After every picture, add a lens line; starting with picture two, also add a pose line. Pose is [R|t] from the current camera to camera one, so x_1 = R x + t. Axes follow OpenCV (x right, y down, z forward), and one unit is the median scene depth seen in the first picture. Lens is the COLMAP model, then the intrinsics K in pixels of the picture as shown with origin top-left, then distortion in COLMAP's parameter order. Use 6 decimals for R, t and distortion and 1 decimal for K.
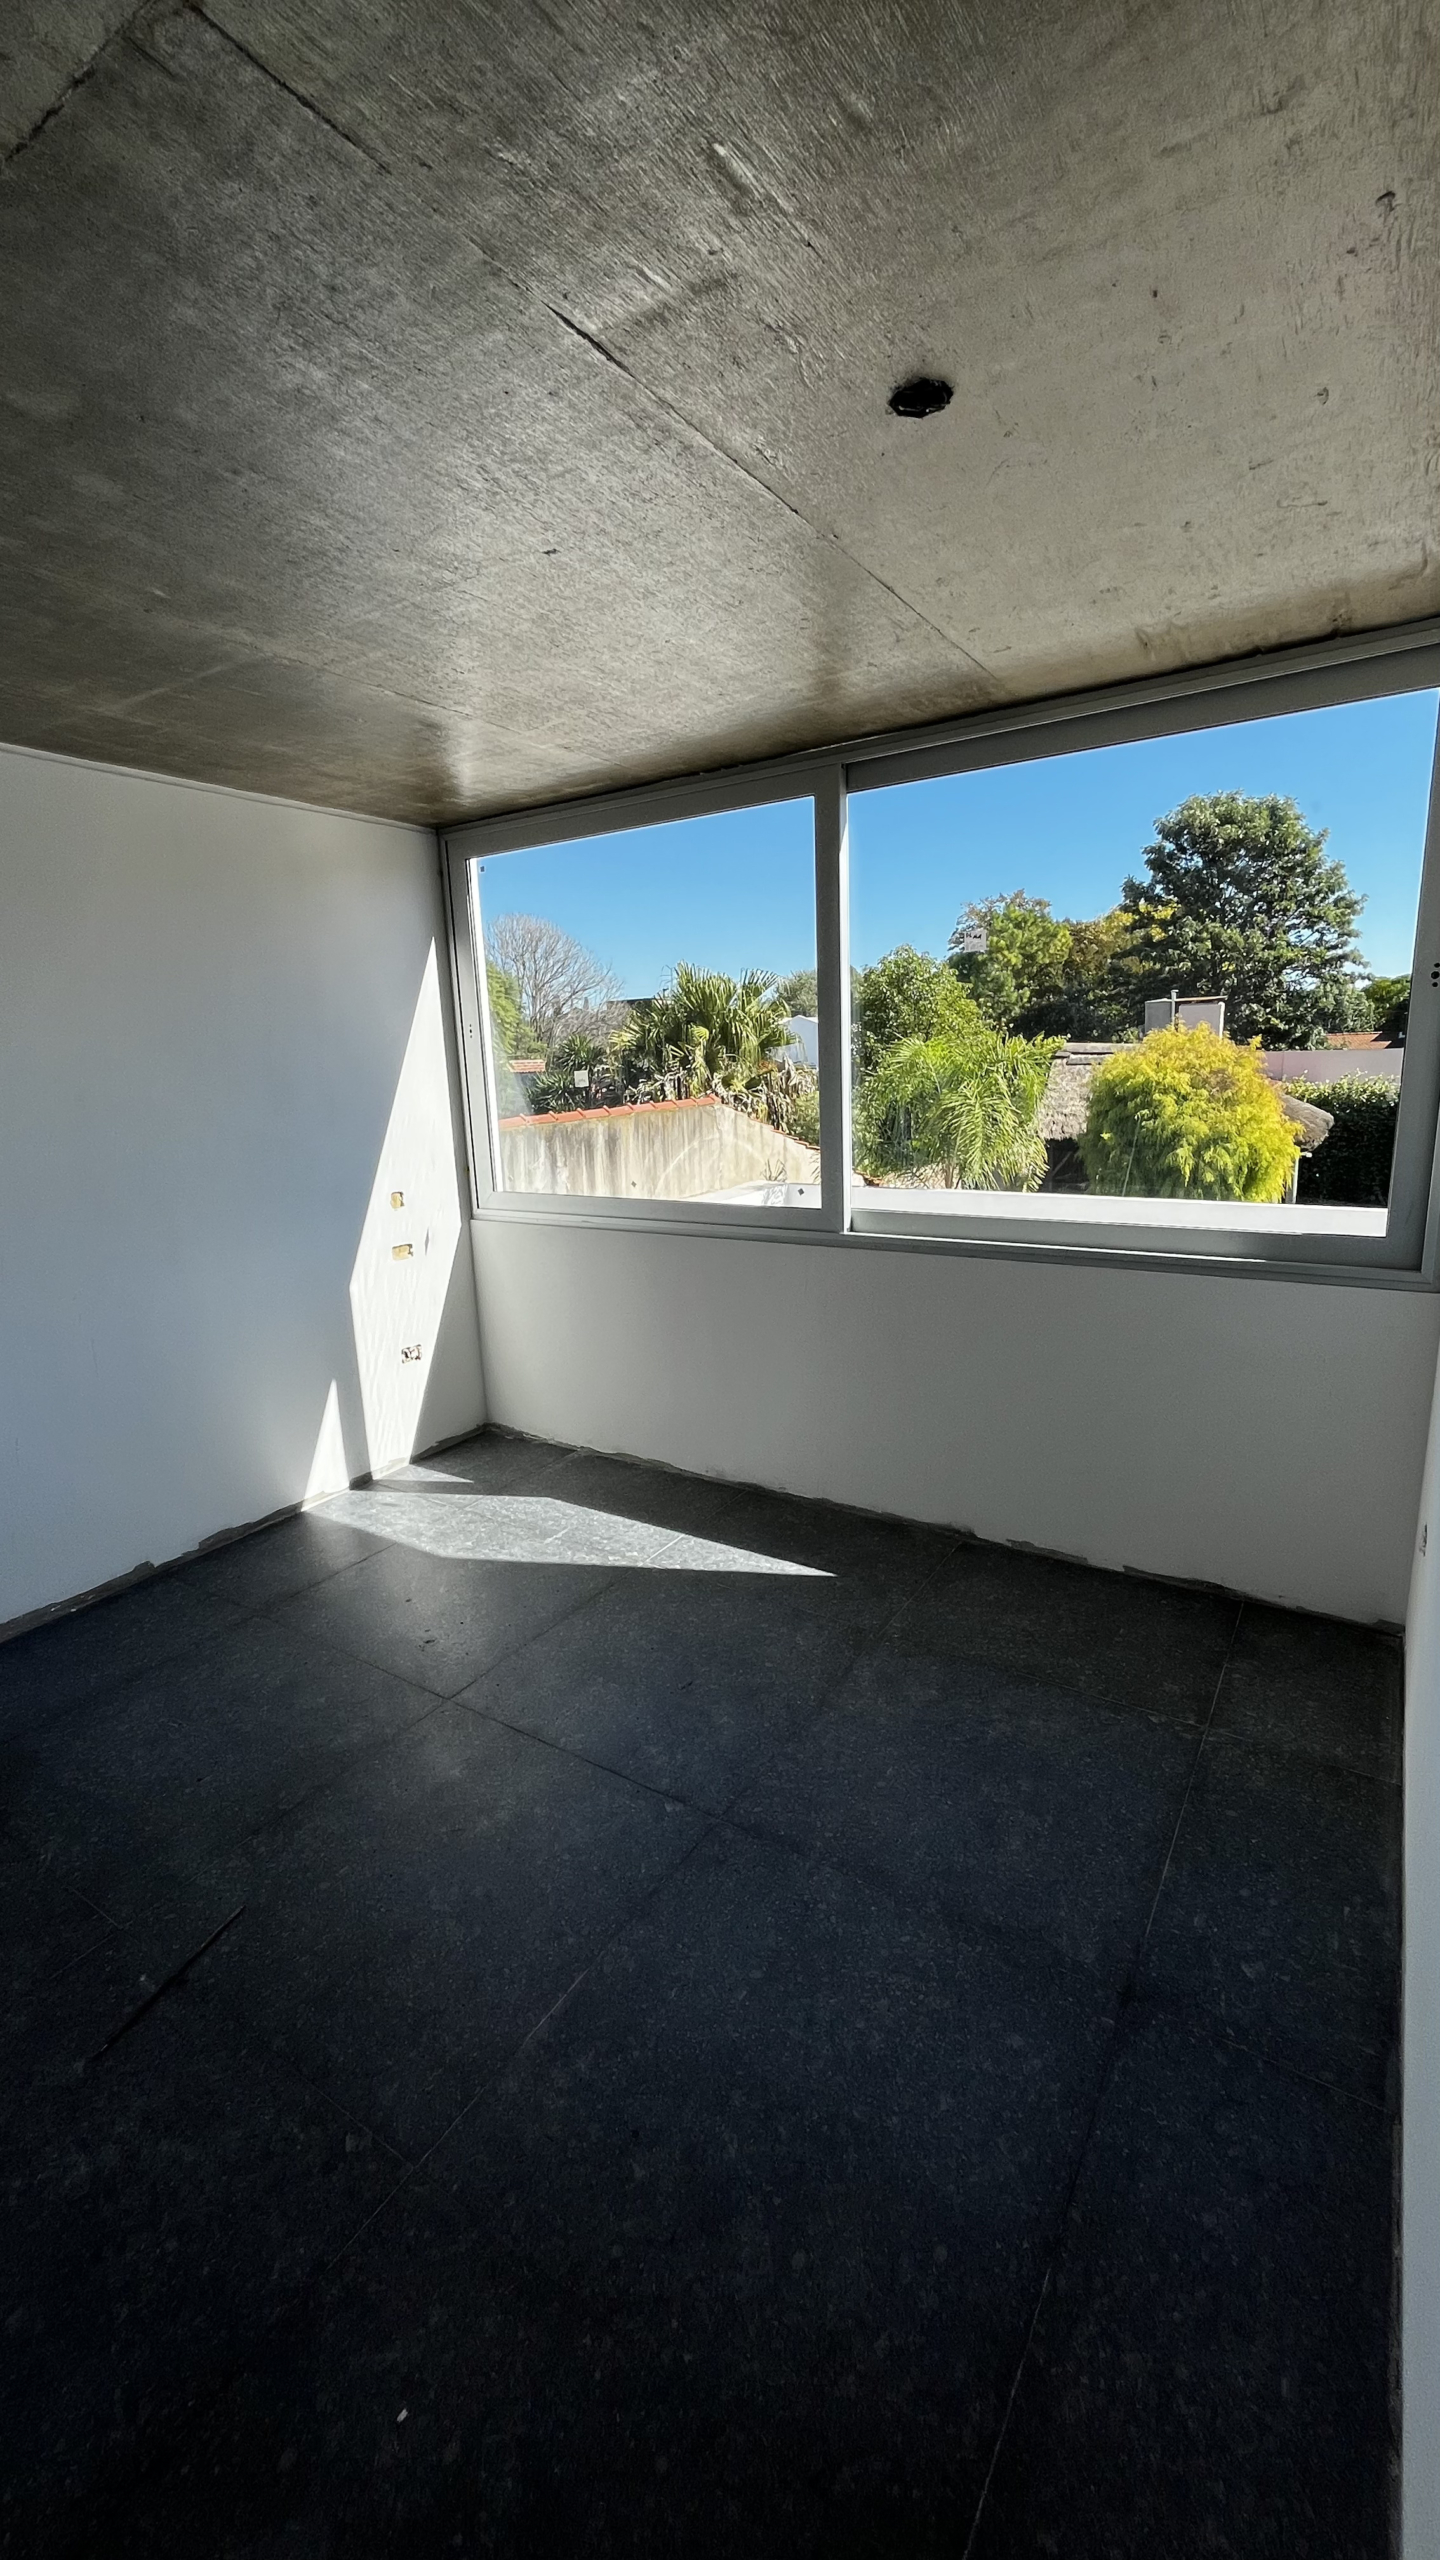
lens RADIAL K [[1033.3, 0, 710.7], [0, 1033.3, 1268.5], [0, 0, 1]] dist [-0.001647, 0.000088]
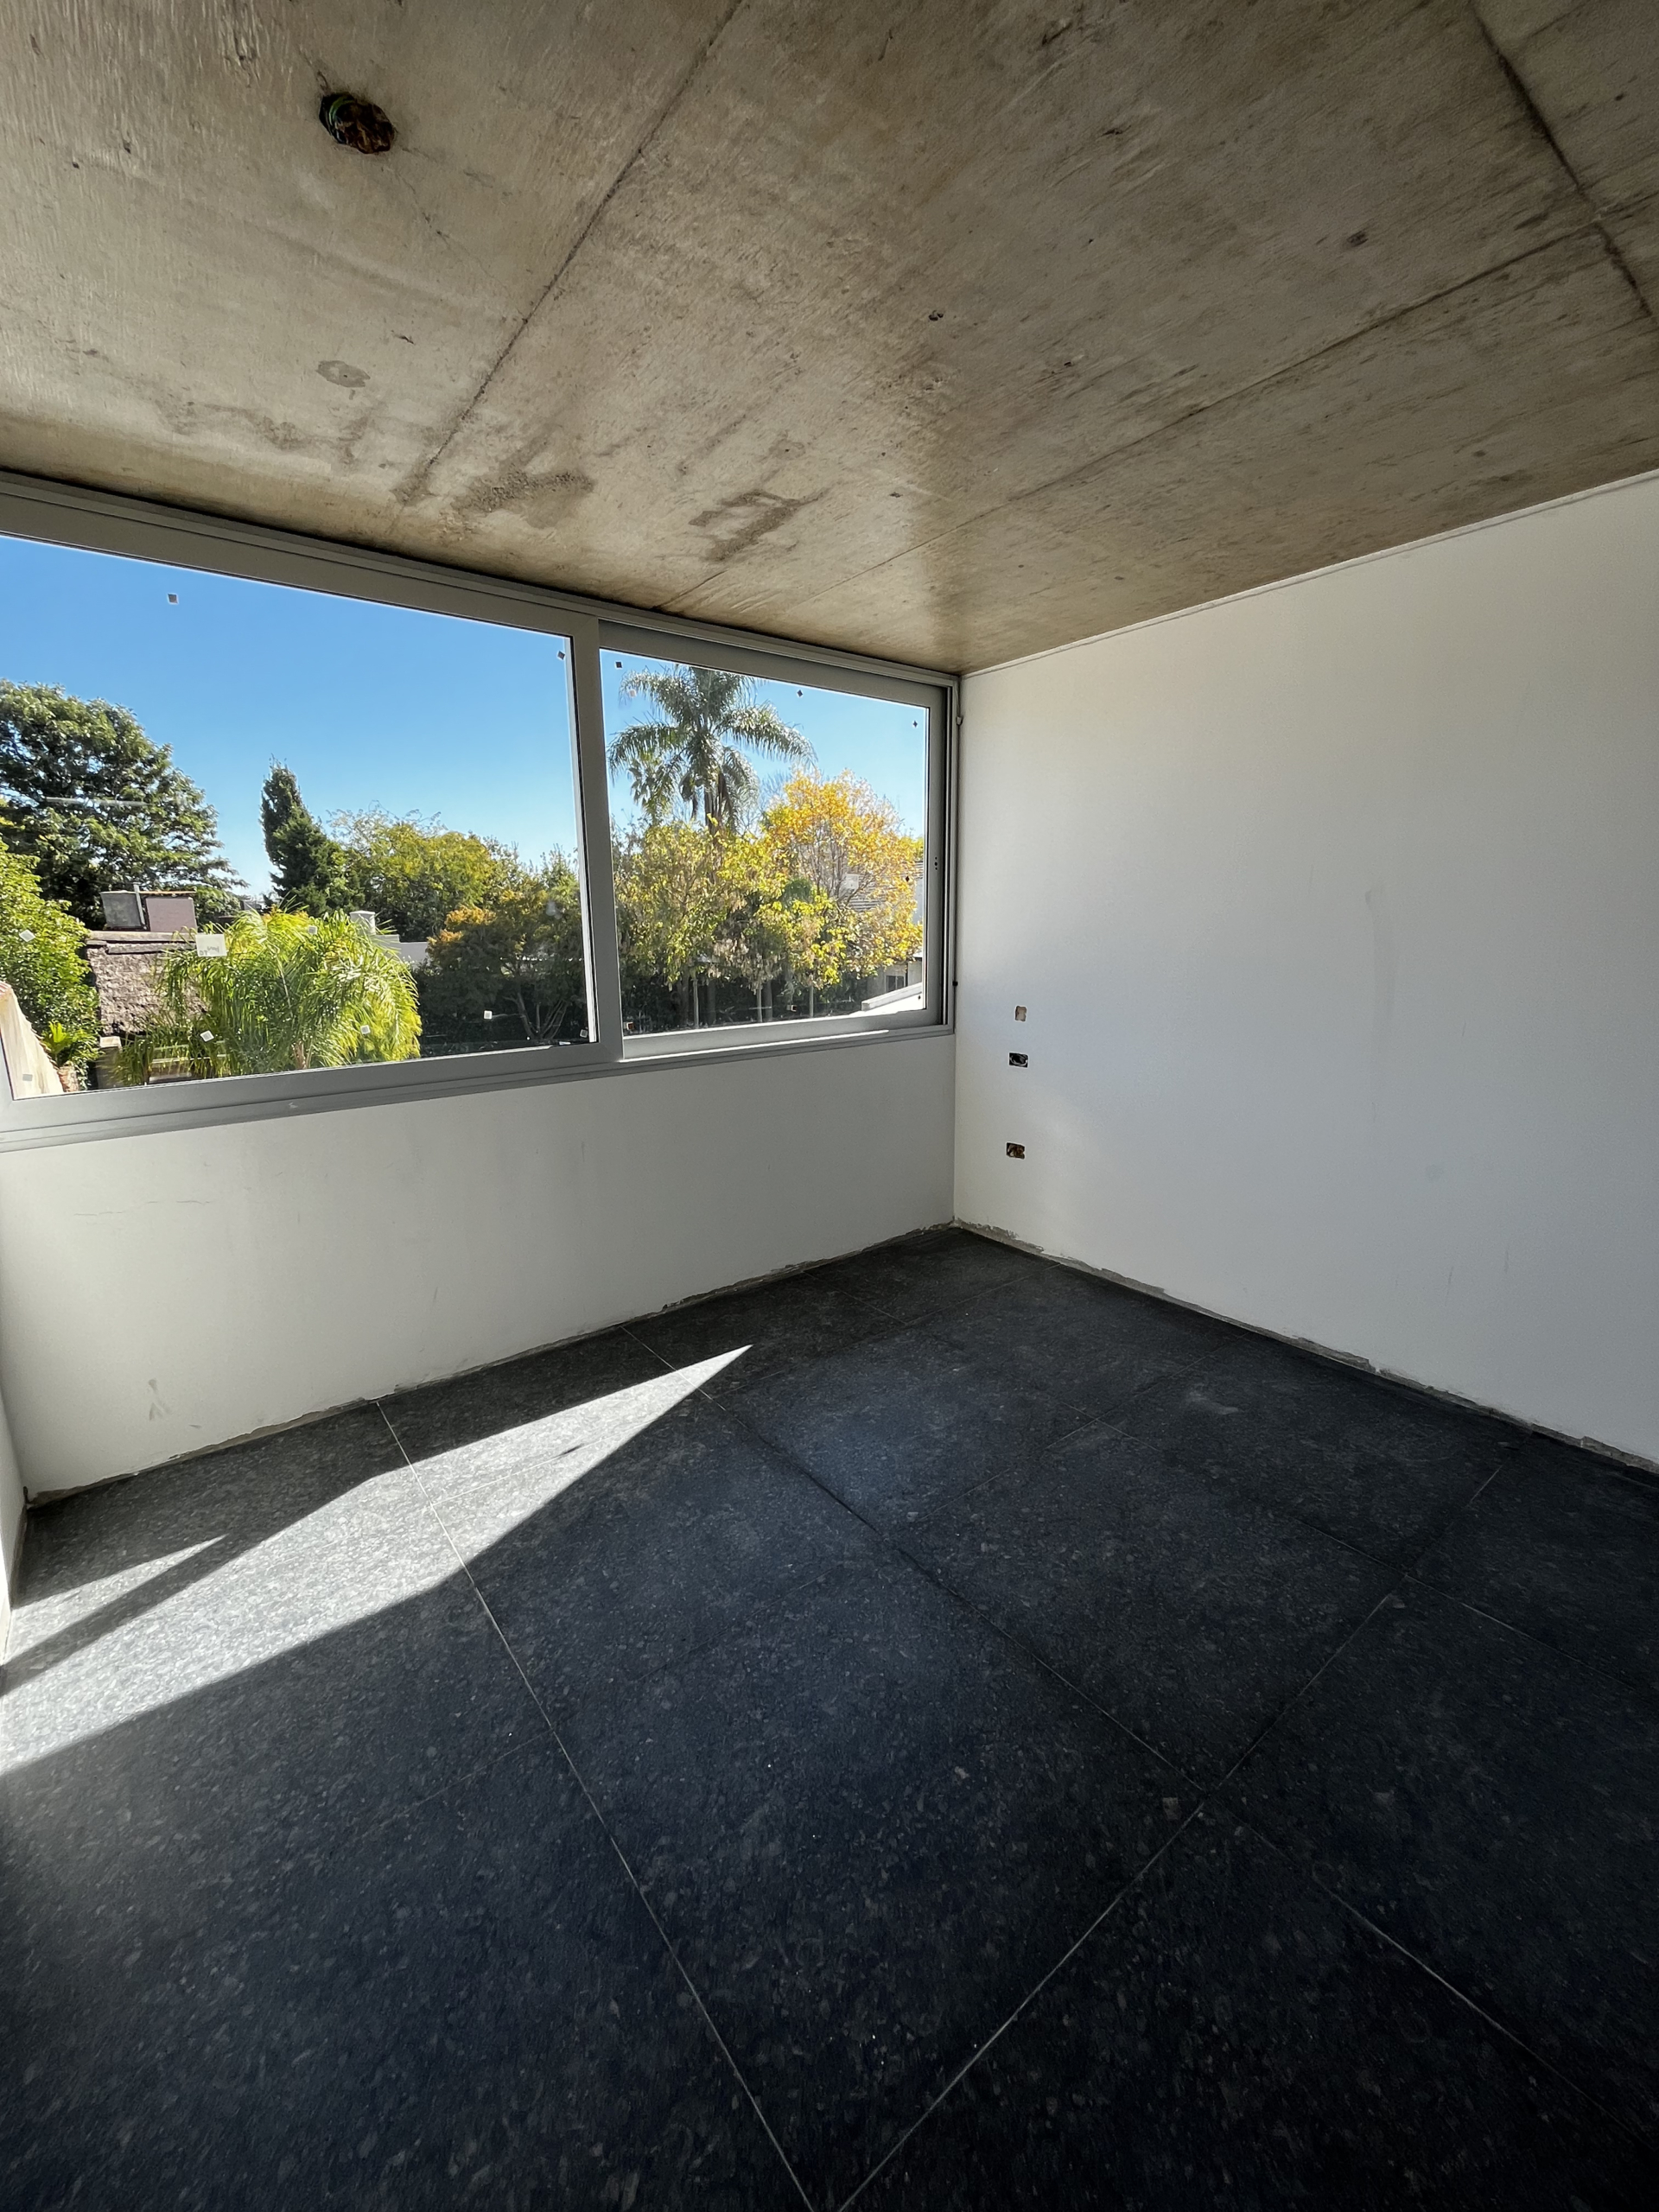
lens RADIAL K [[892.6, 0, 820.9], [0, 892.6, 1118.1], [0, 0, 1]] dist [-0.000780, -0.000925]
pose [[0.328522, -0.178483, 0.927479, -0.584610], [0.205826, 0.971911, 0.114128, -0.037999], [-0.921797, 0.153406, 0.356031, 0.428291]]
